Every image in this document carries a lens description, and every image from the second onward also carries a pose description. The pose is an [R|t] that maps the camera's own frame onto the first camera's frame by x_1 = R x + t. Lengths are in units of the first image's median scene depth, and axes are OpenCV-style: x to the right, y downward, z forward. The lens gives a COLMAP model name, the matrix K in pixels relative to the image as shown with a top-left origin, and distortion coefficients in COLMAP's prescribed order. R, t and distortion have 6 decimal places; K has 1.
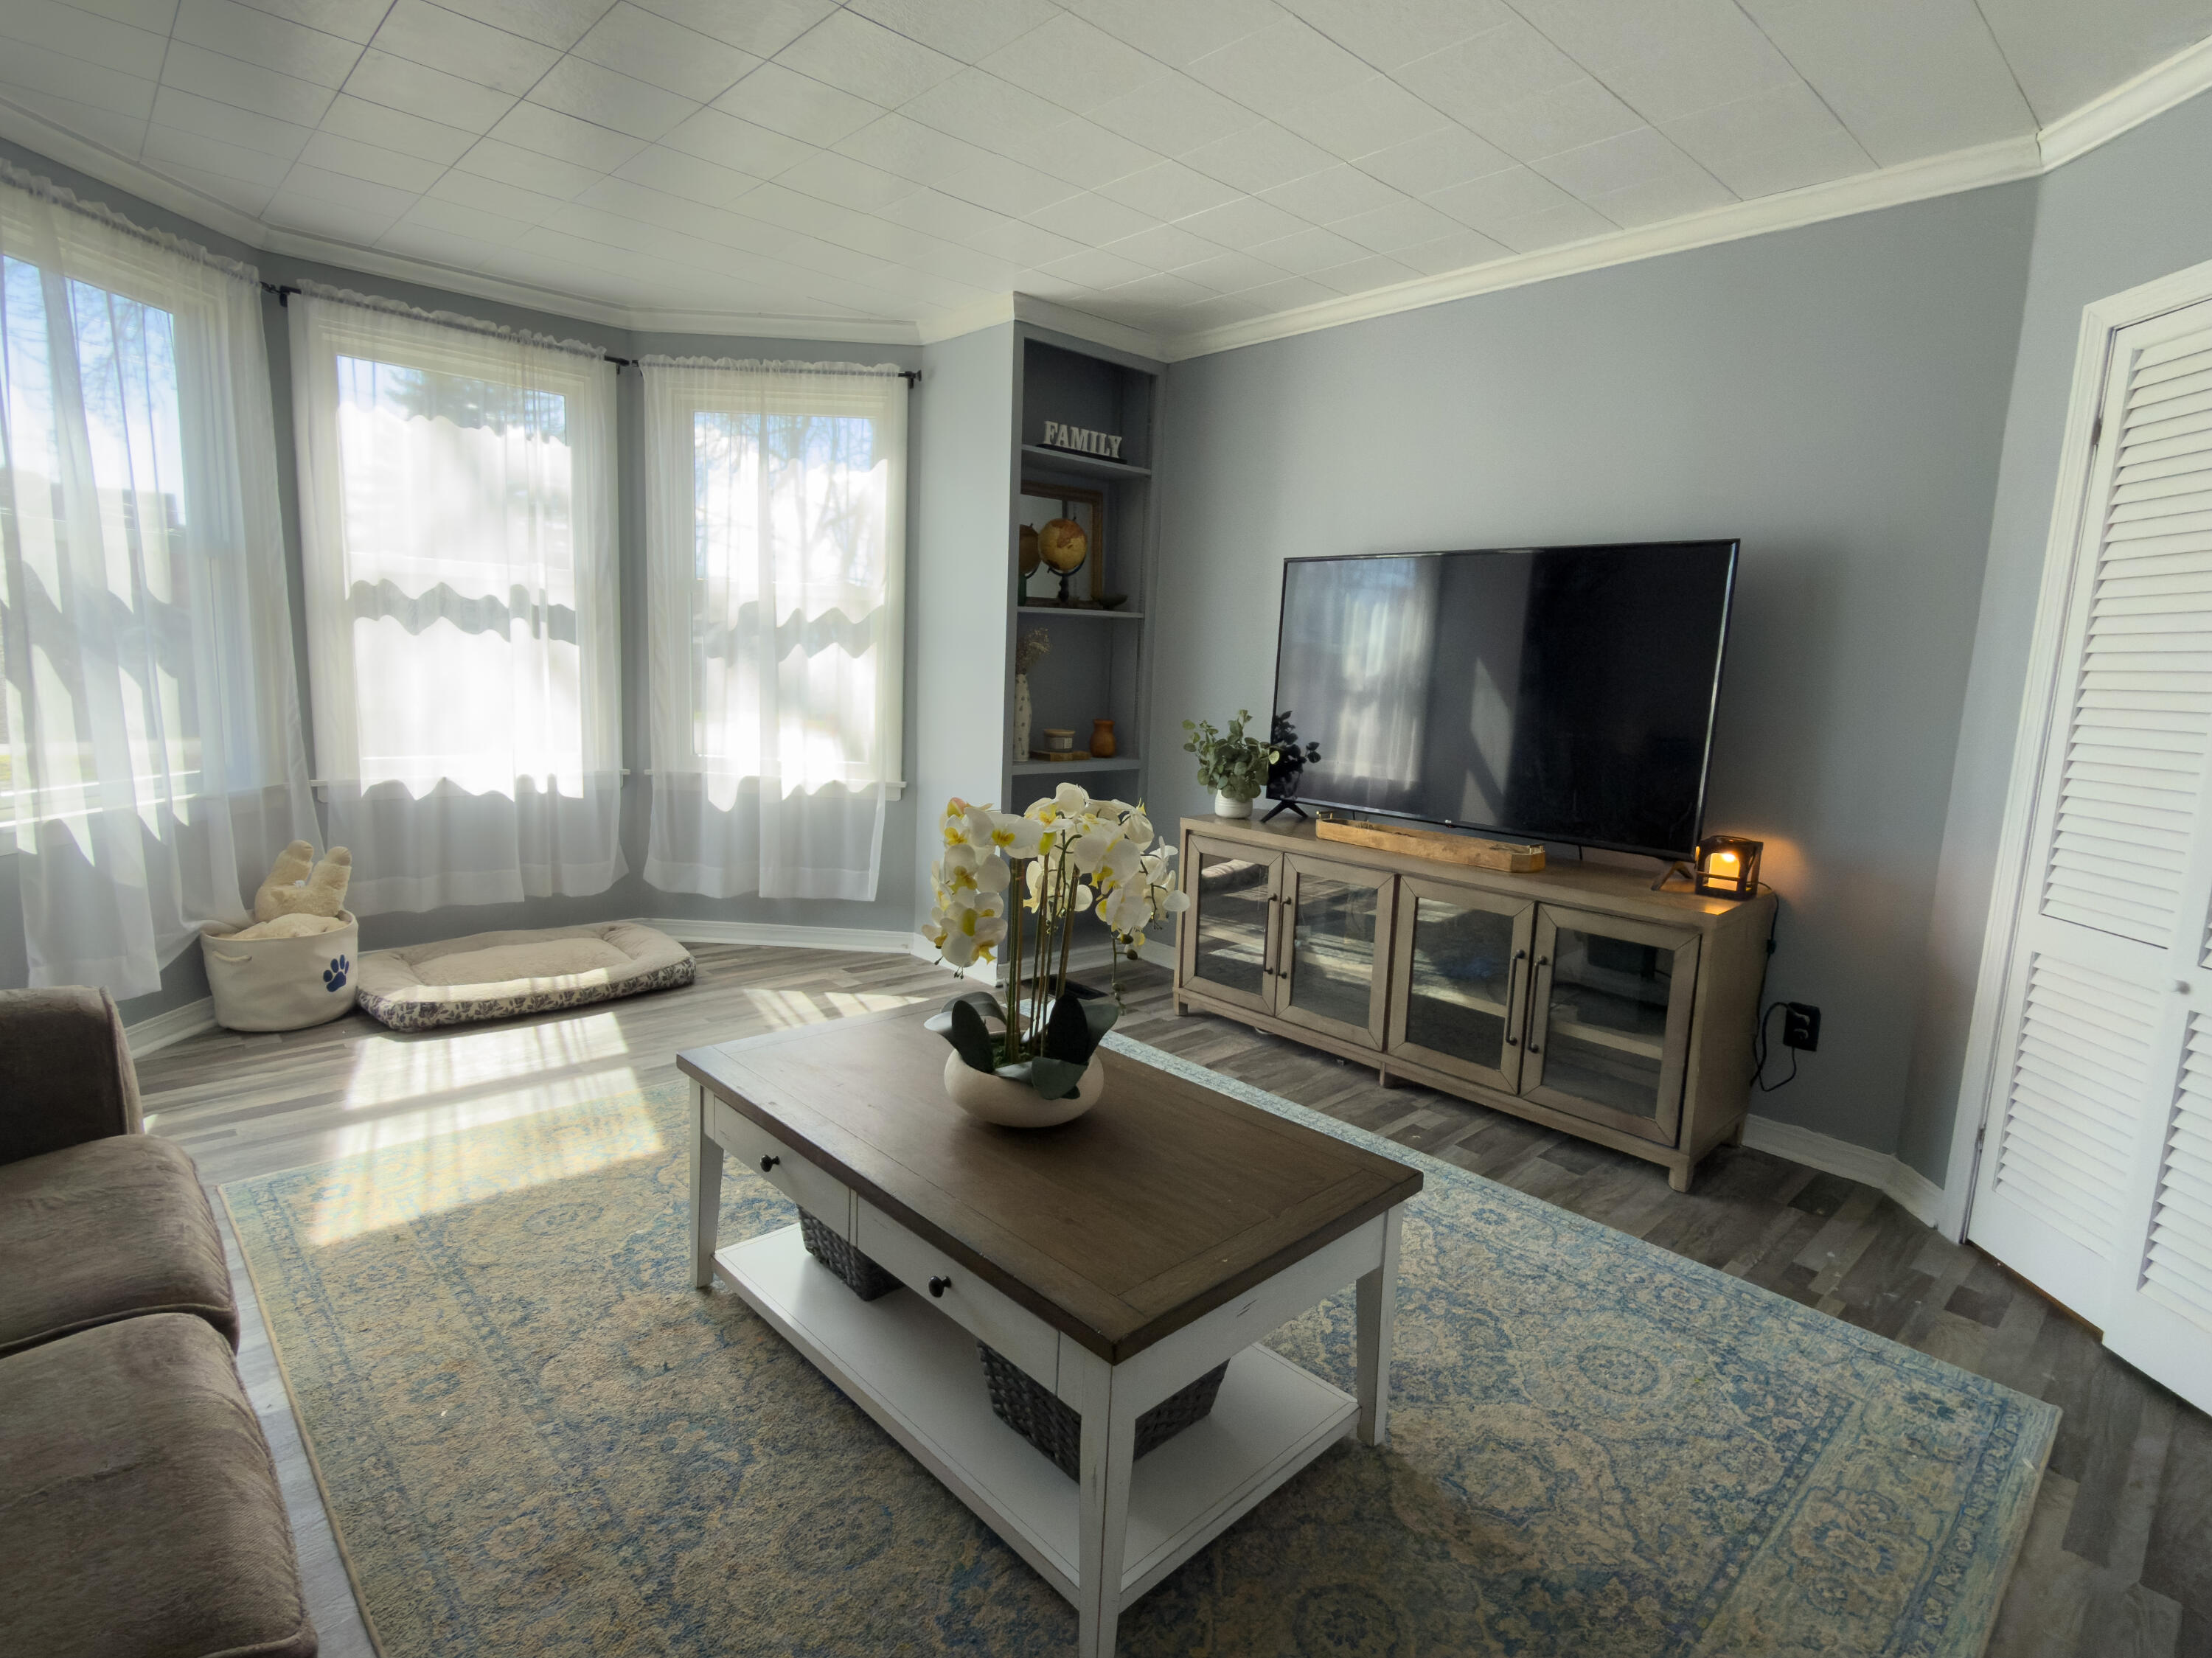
lens RADIAL K [[1139.2, 0, 1109.3], [0, 1139.2, 828.5], [0, 0, 1]] dist [0.005153, 0.000817]
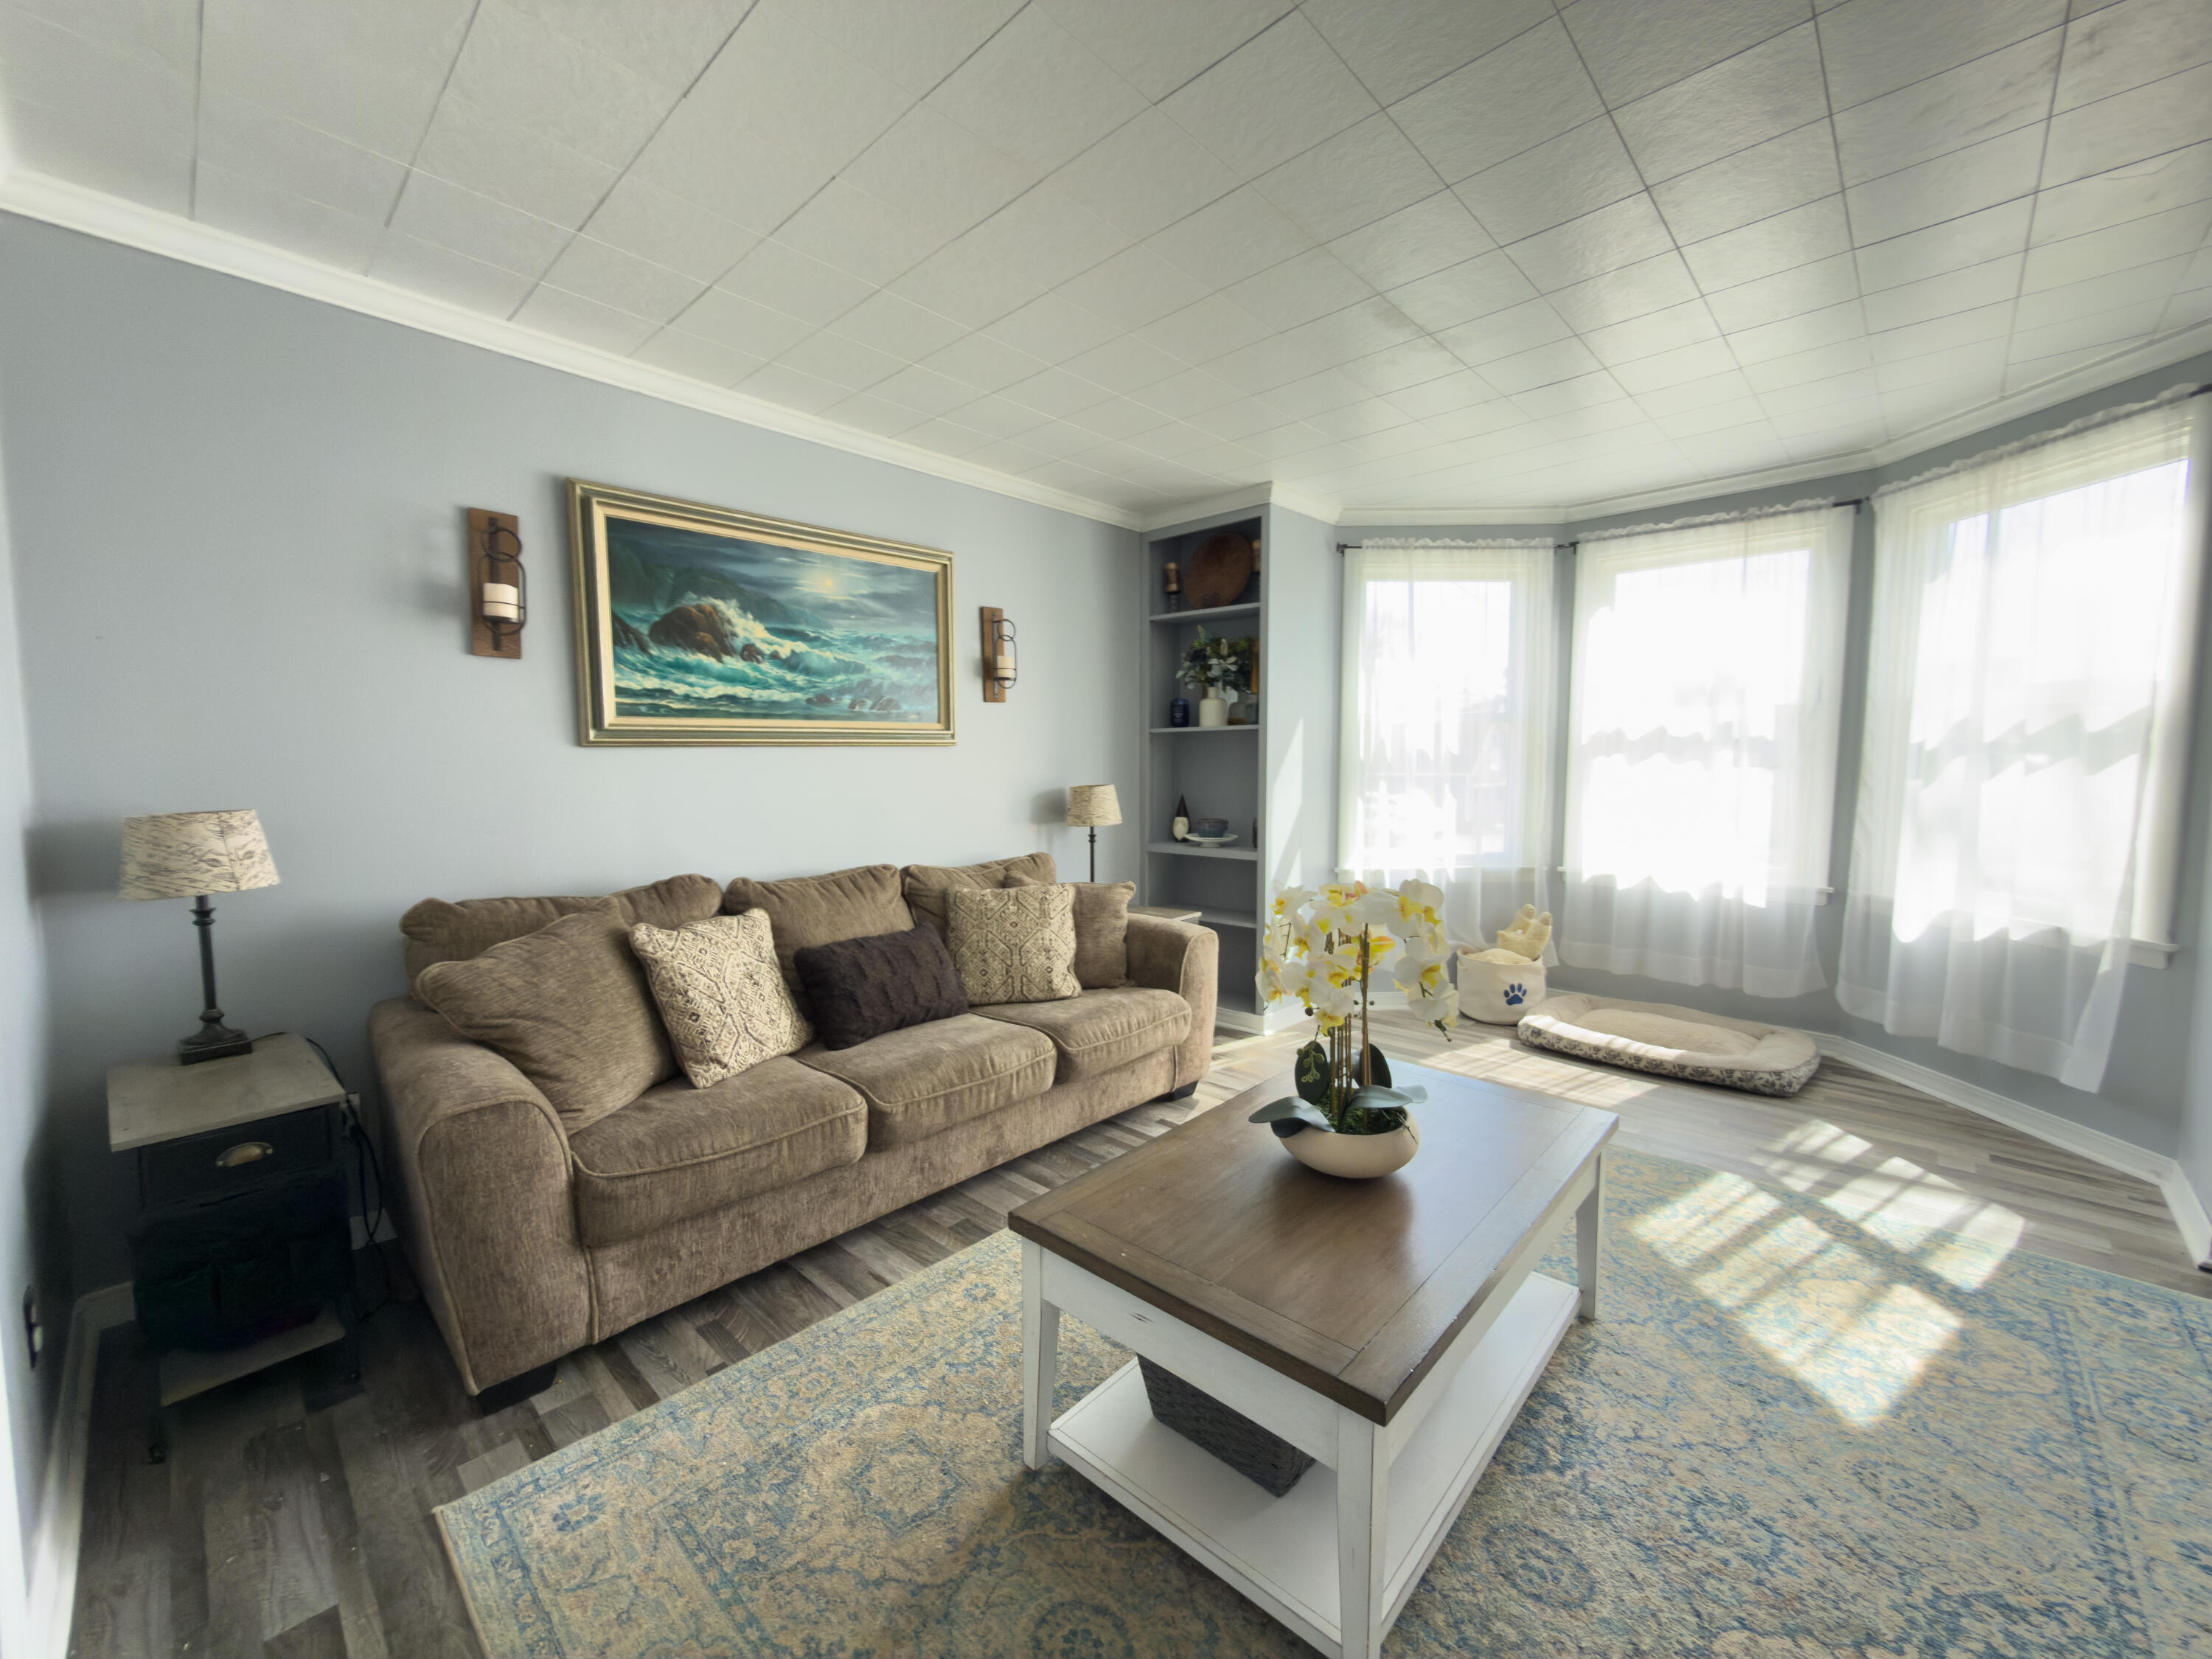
lens RADIAL K [[891.0, 0, 1107.5], [0, 891.0, 836.6], [0, 0, 1]] dist [0.001323, -0.001331]
pose [[0.057801, 0.039228, -0.997557, 0.393084], [-0.147975, 0.988527, 0.030299, -0.029051], [0.987301, 0.145863, 0.062943, 0.335702]]
